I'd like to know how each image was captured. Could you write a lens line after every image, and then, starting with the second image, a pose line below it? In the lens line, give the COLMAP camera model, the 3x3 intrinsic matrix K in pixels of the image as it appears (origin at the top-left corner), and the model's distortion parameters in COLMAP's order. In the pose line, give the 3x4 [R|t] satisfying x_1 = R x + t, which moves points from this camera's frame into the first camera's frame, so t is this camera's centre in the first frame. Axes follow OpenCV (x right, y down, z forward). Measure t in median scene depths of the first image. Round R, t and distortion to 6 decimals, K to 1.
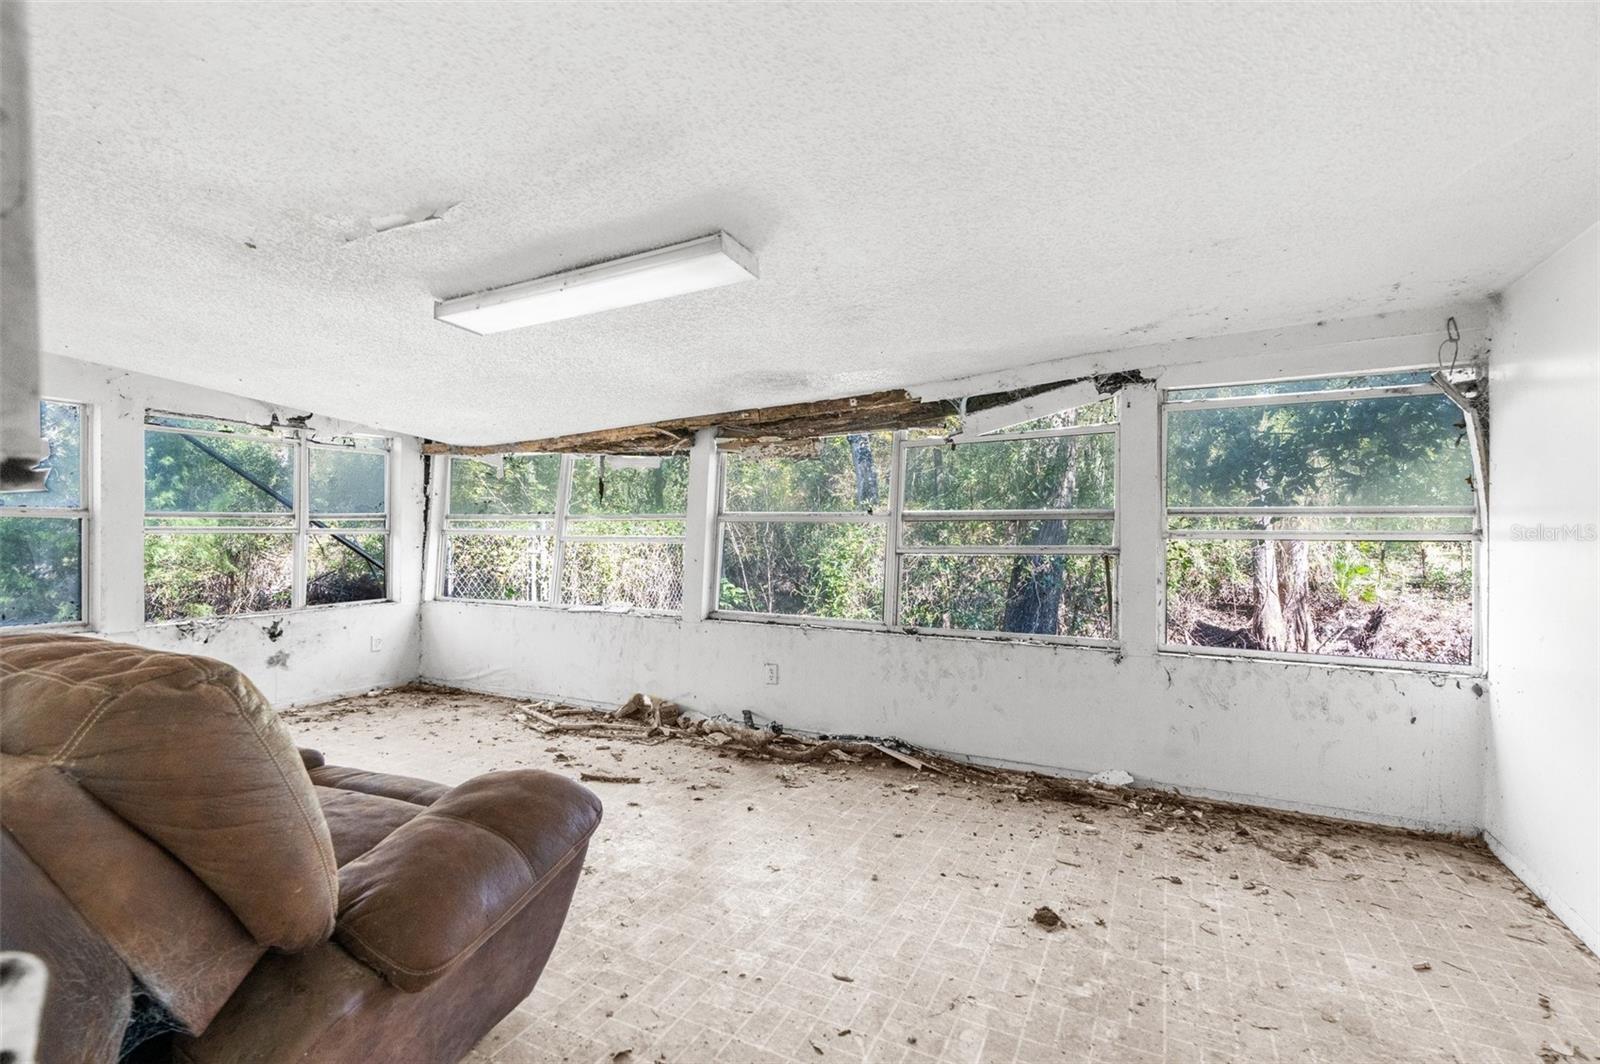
lens RADIAL K [[736.2, 0, 801.0], [0, 736.2, 526.9], [0, 0, 1]] dist [-0.002571, 0.000352]
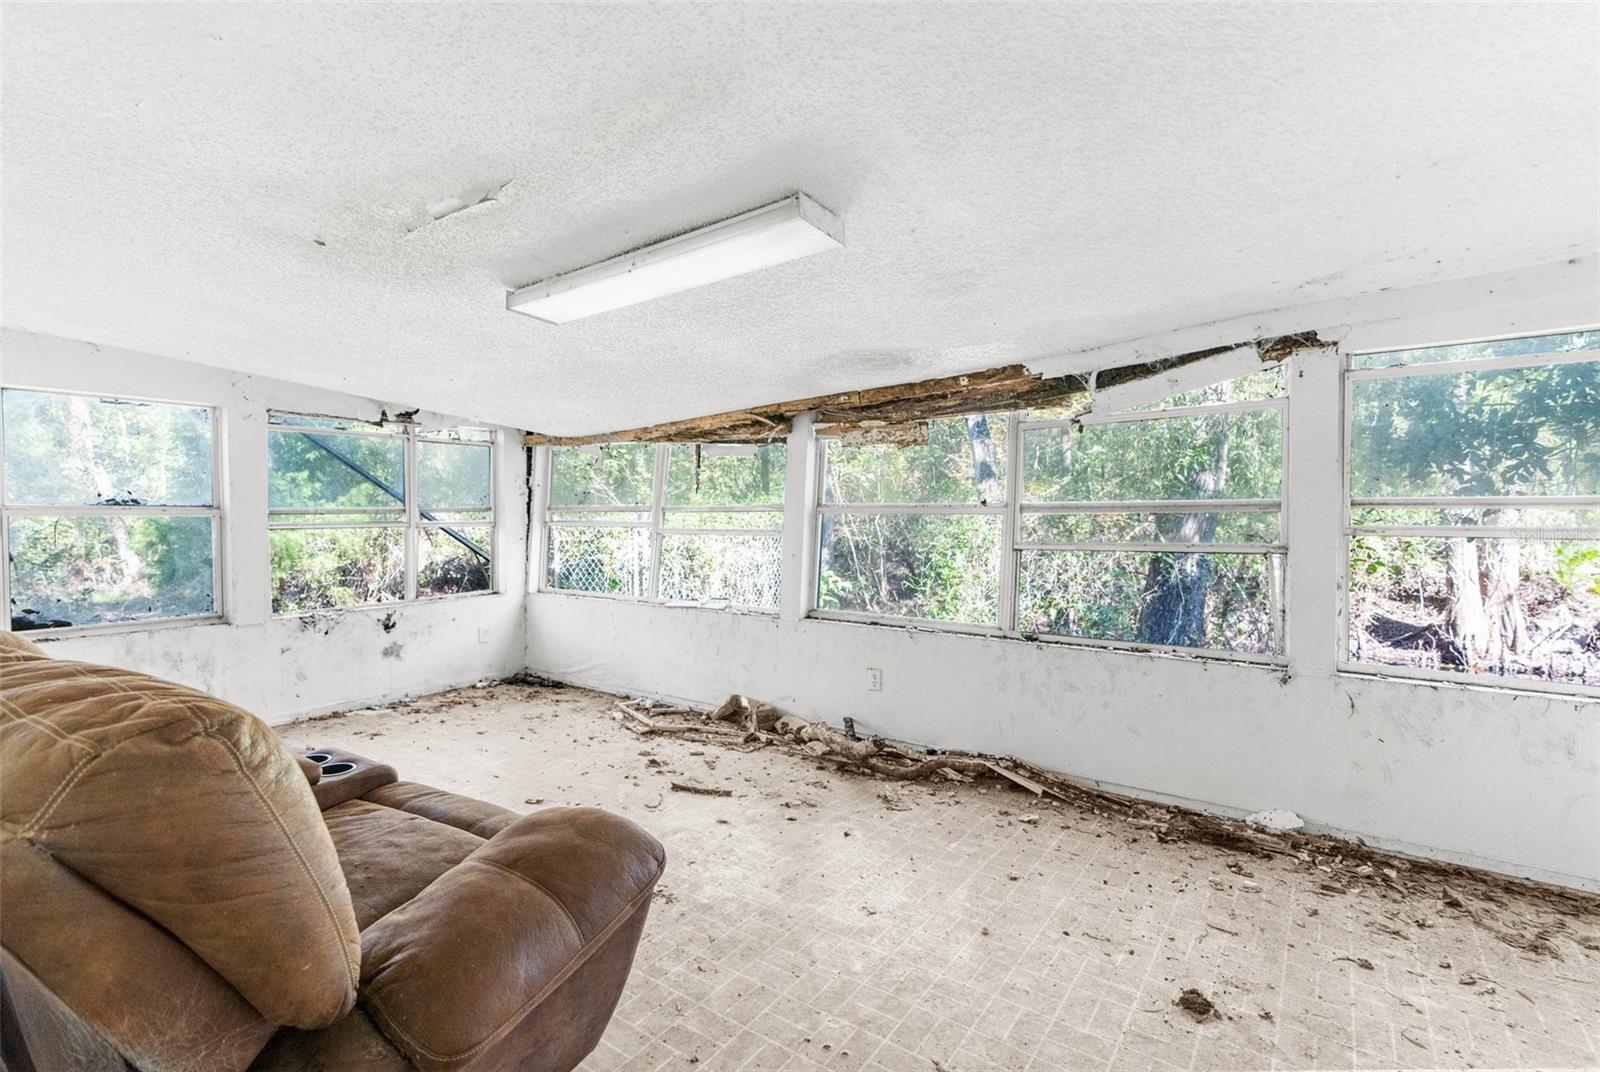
lens RADIAL K [[756.1, 0, 801.5], [0, 756.1, 527.1], [0, 0, 1]] dist [-0.003598, 0.001860]
pose [[0.988458, -0.003773, -0.151446, 0.018334], [0.007735, 0.999643, 0.025579, -0.021269], [0.151296, -0.026455, 0.988134, 0.075450]]
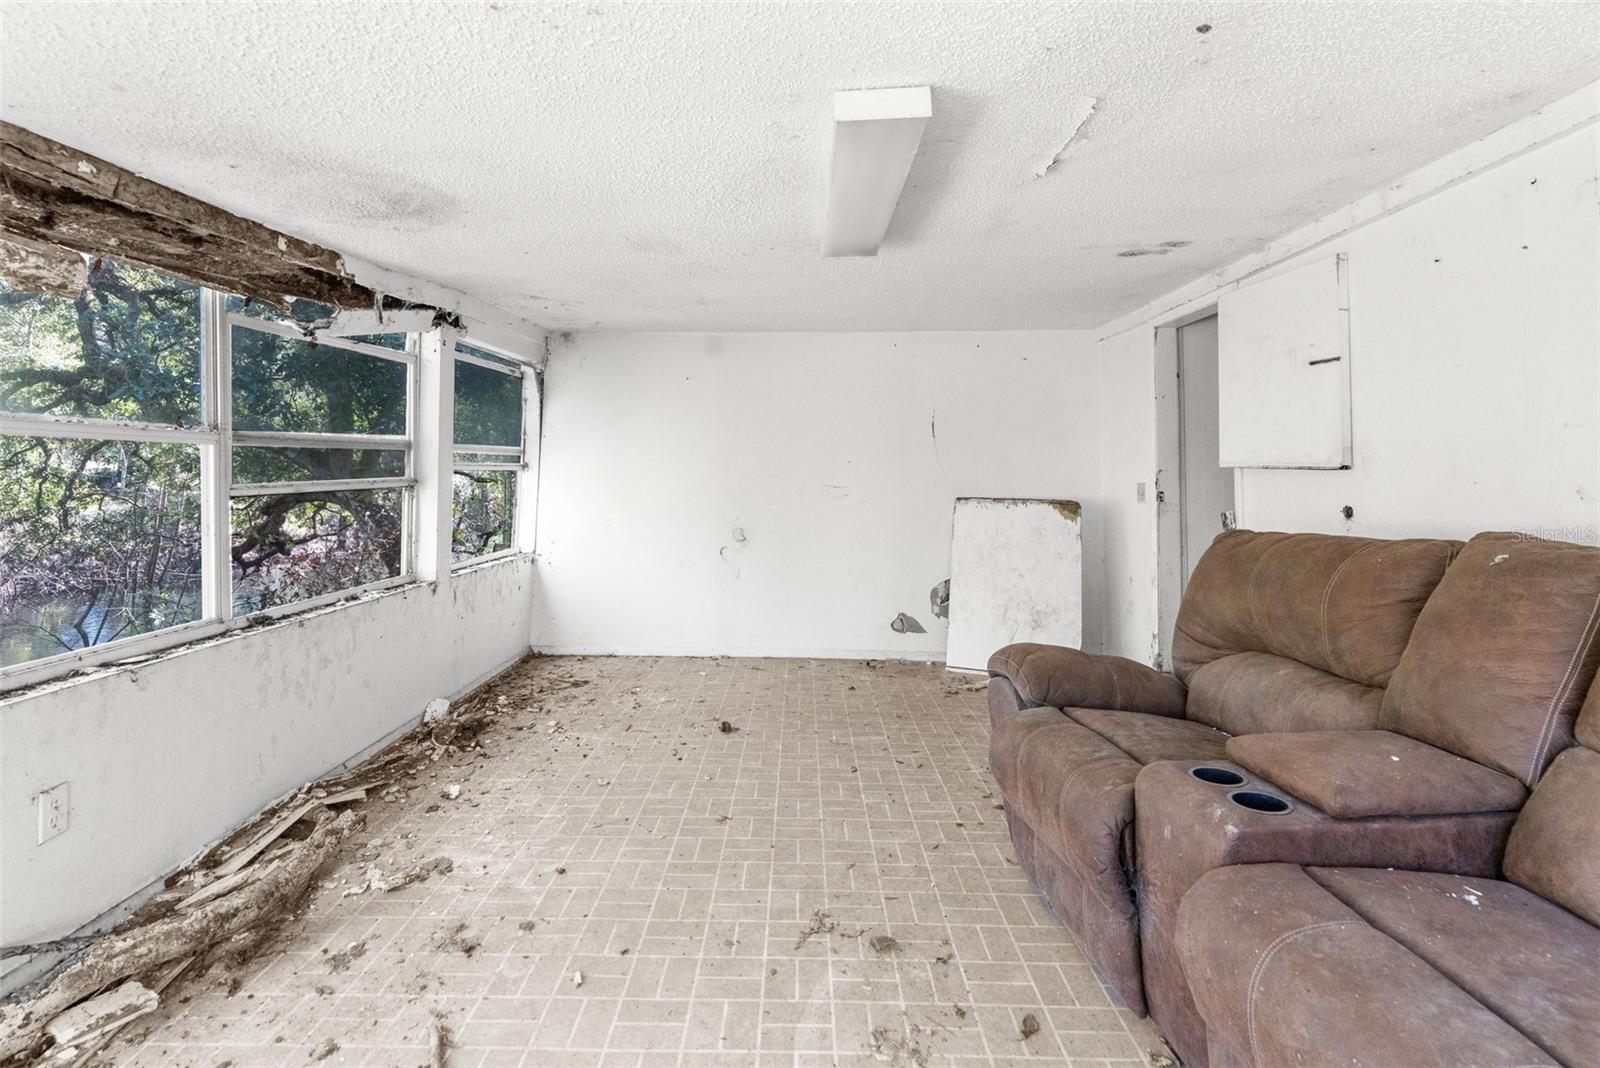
lens RADIAL K [[773.5, 0, 769.6], [0, 773.5, 398.3], [0, 0, 1]] dist [-0.000728, 0.000149]
pose [[-0.415506, 0.080258, 0.906043, -0.811972], [-0.008997, 0.995688, -0.092324, 0.012944], [-0.909546, -0.046513, -0.412993, 1.114512]]
